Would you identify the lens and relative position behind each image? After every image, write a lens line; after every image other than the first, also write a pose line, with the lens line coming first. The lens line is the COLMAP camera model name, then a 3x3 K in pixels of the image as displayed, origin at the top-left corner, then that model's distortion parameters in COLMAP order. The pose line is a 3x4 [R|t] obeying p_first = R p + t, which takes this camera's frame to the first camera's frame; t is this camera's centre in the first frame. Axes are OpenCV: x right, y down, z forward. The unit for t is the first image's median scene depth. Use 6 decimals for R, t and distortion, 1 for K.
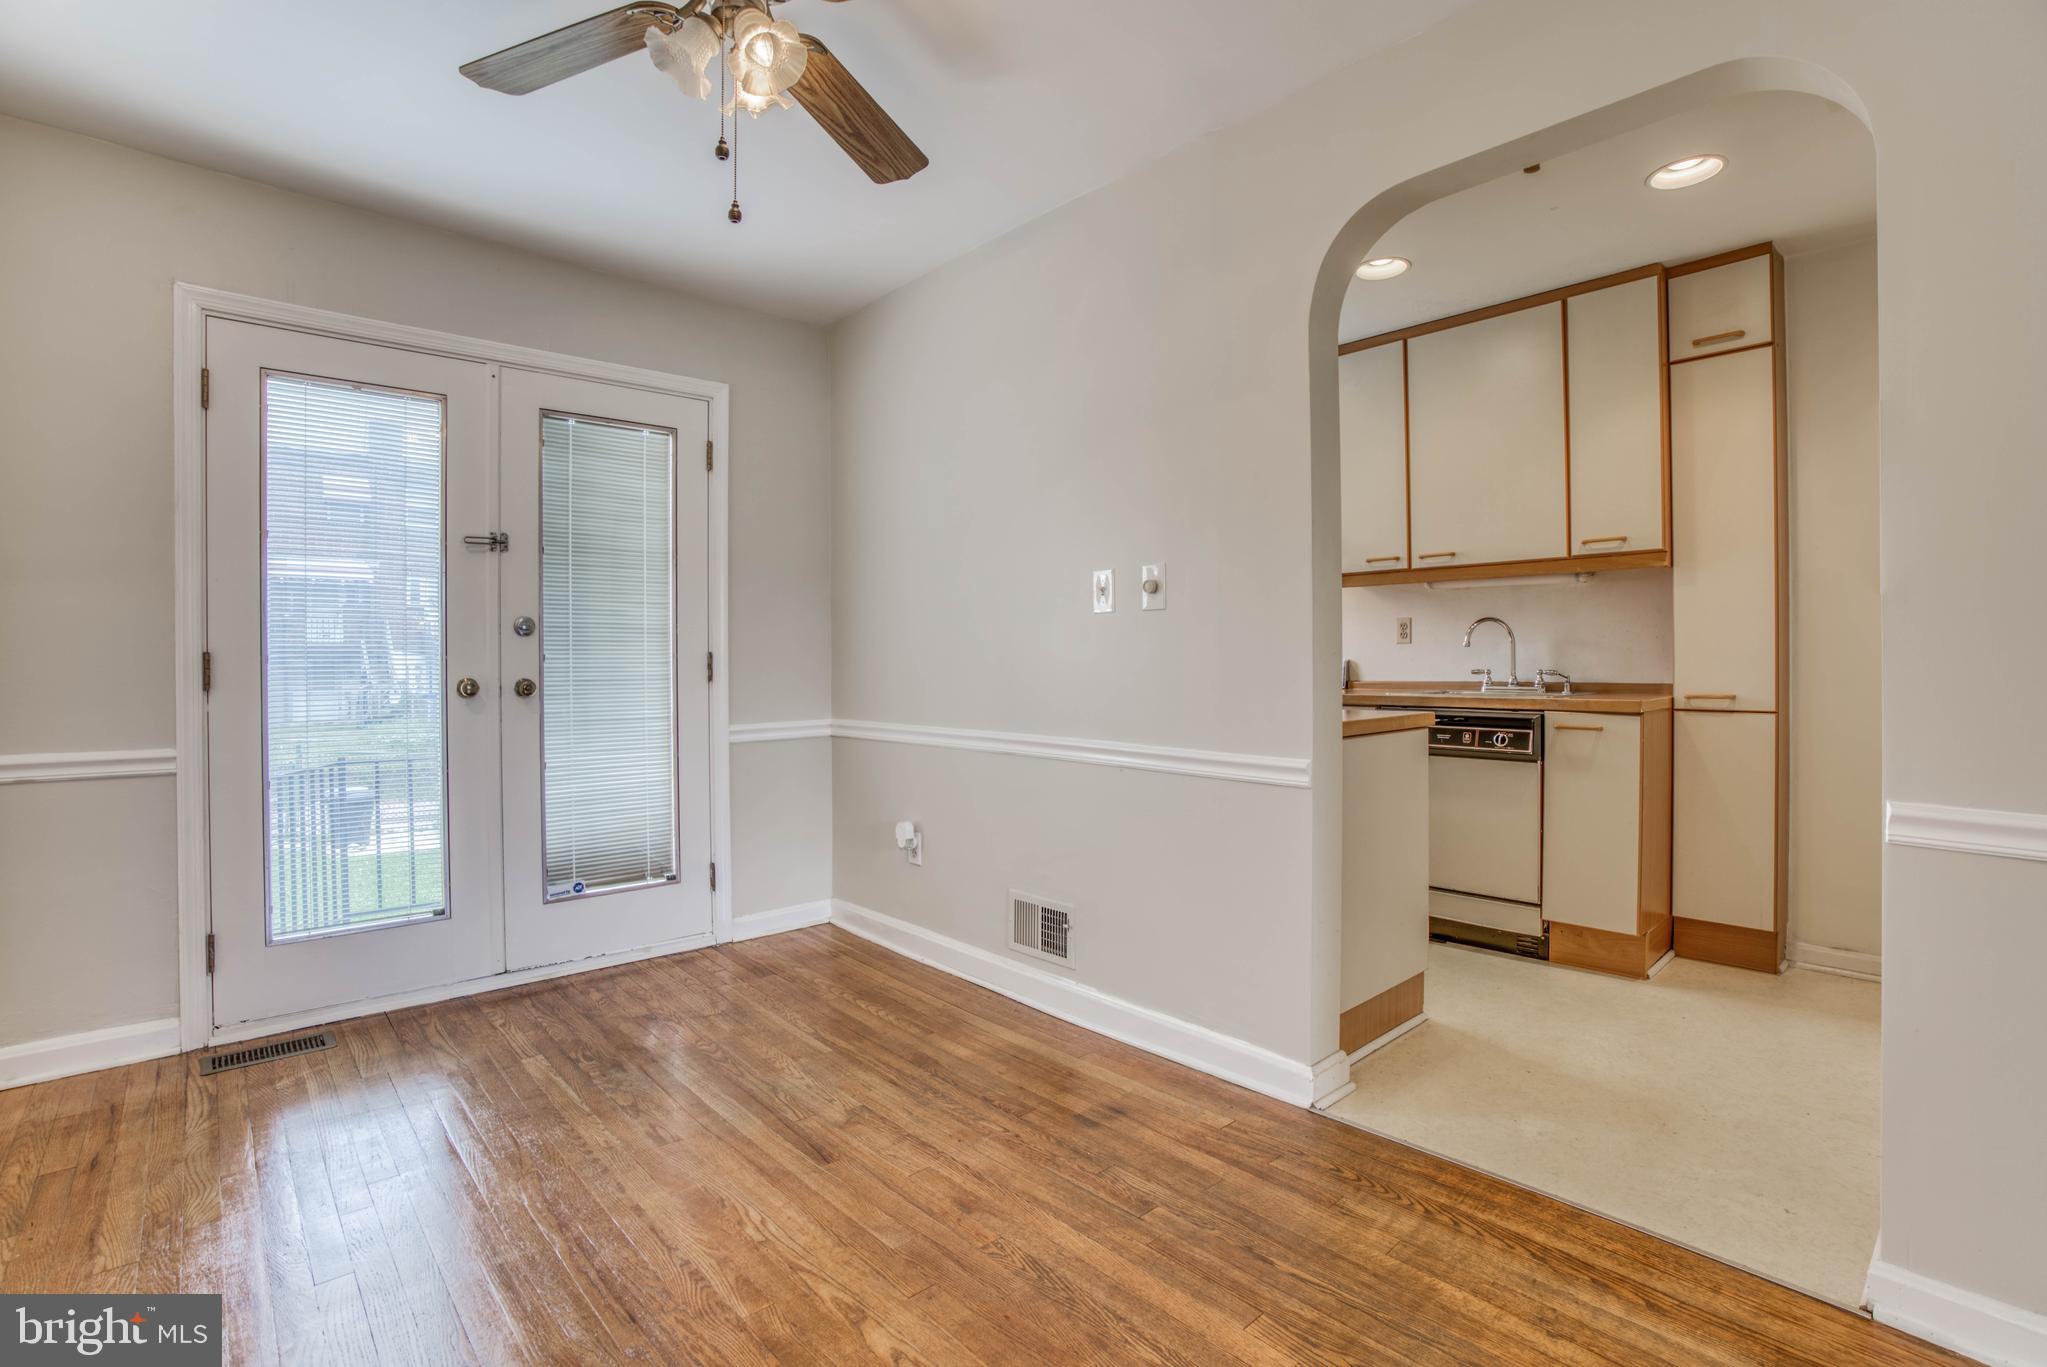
lens RADIAL K [[947.7, 0, 1019.6], [0, 947.7, 664.2], [0, 0, 1]] dist [-0.067221, 0.025549]
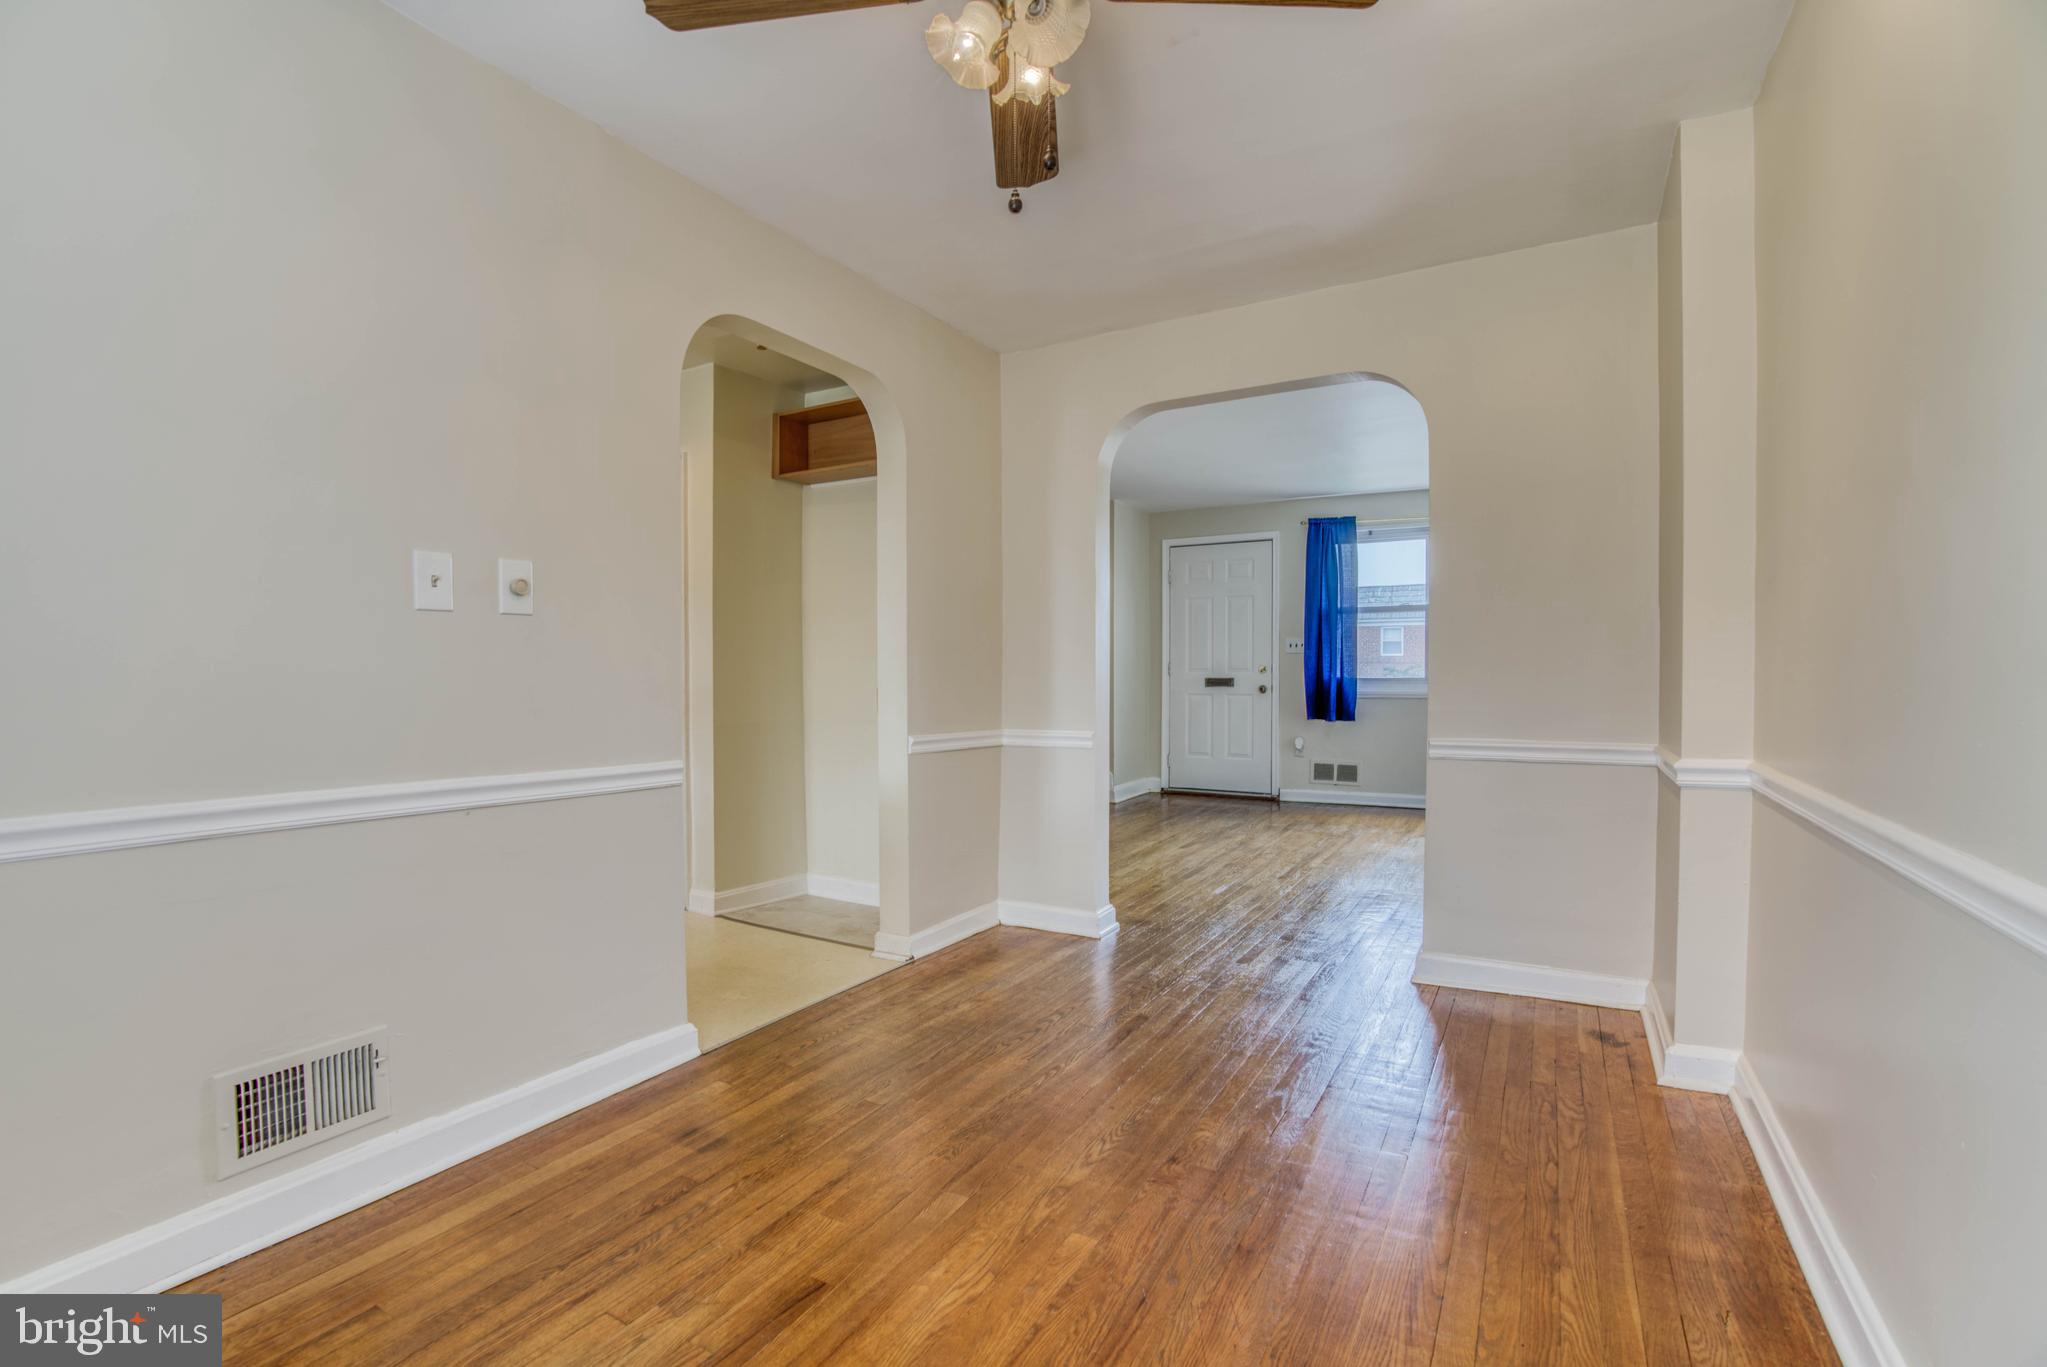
lens RADIAL K [[935.3, 0, 1011.9], [0, 935.3, 690.0], [0, 0, 1]] dist [-0.071987, 0.027215]
pose [[-0.305088, -0.013114, 0.952234, -0.631022], [0.001813, 0.999895, 0.014351, -0.000666], [-0.952322, 0.006105, -0.305032, 0.672125]]
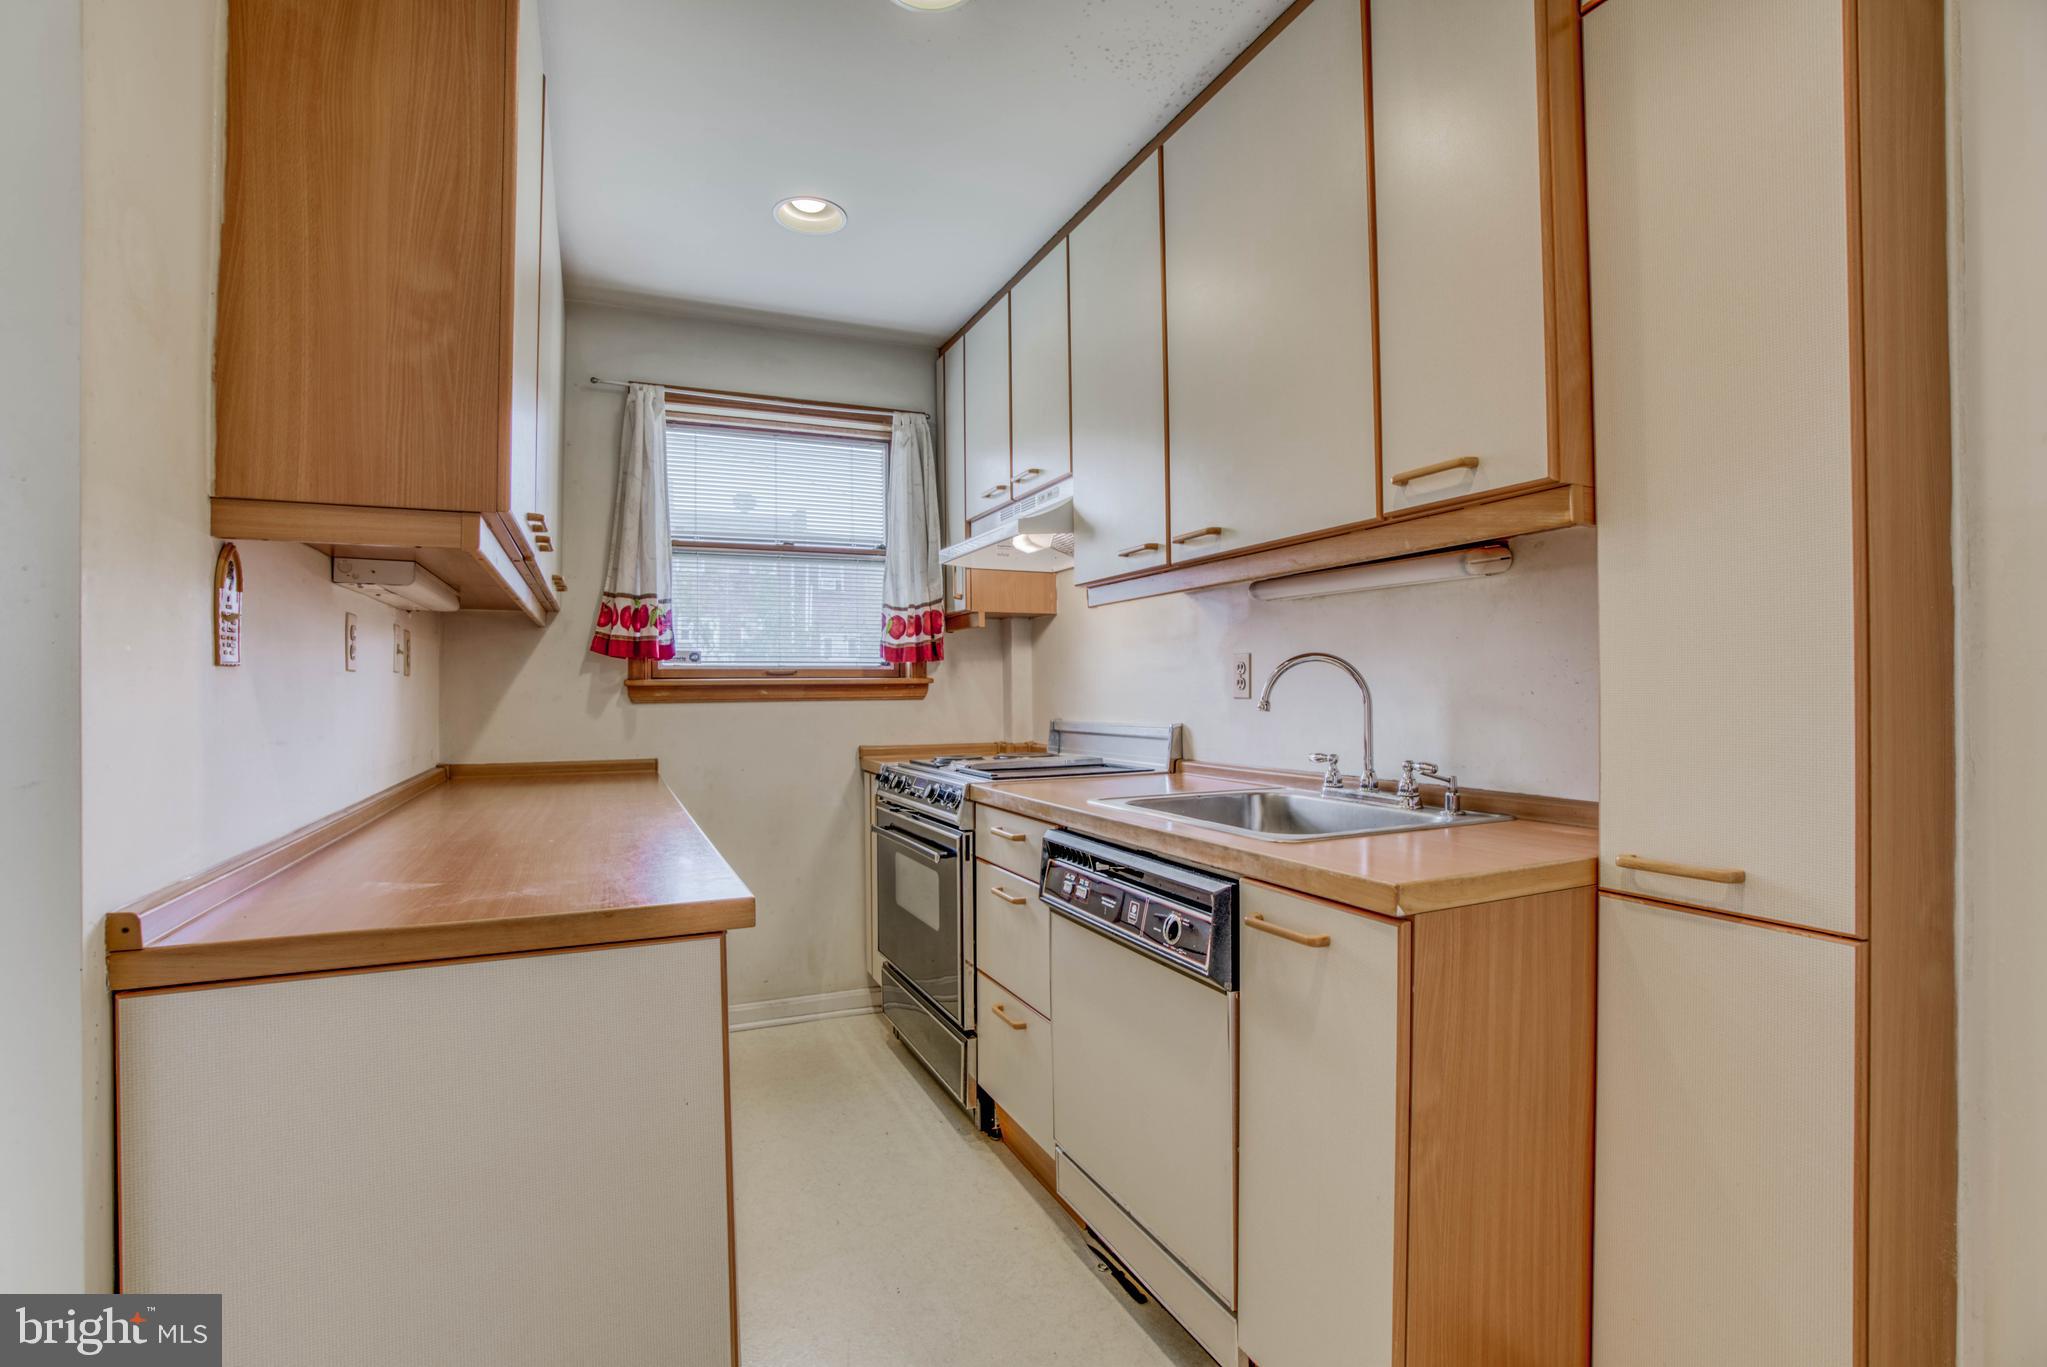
lens RADIAL K [[935.3, 0, 1011.9], [0, 935.3, 690.0], [0, 0, 1]] dist [-0.071987, 0.027215]
pose [[0.950603, -0.003012, -0.310395, 0.596549], [0.002632, 0.999995, -0.001643, -0.035389], [0.310399, 0.000745, 0.950606, 0.560847]]
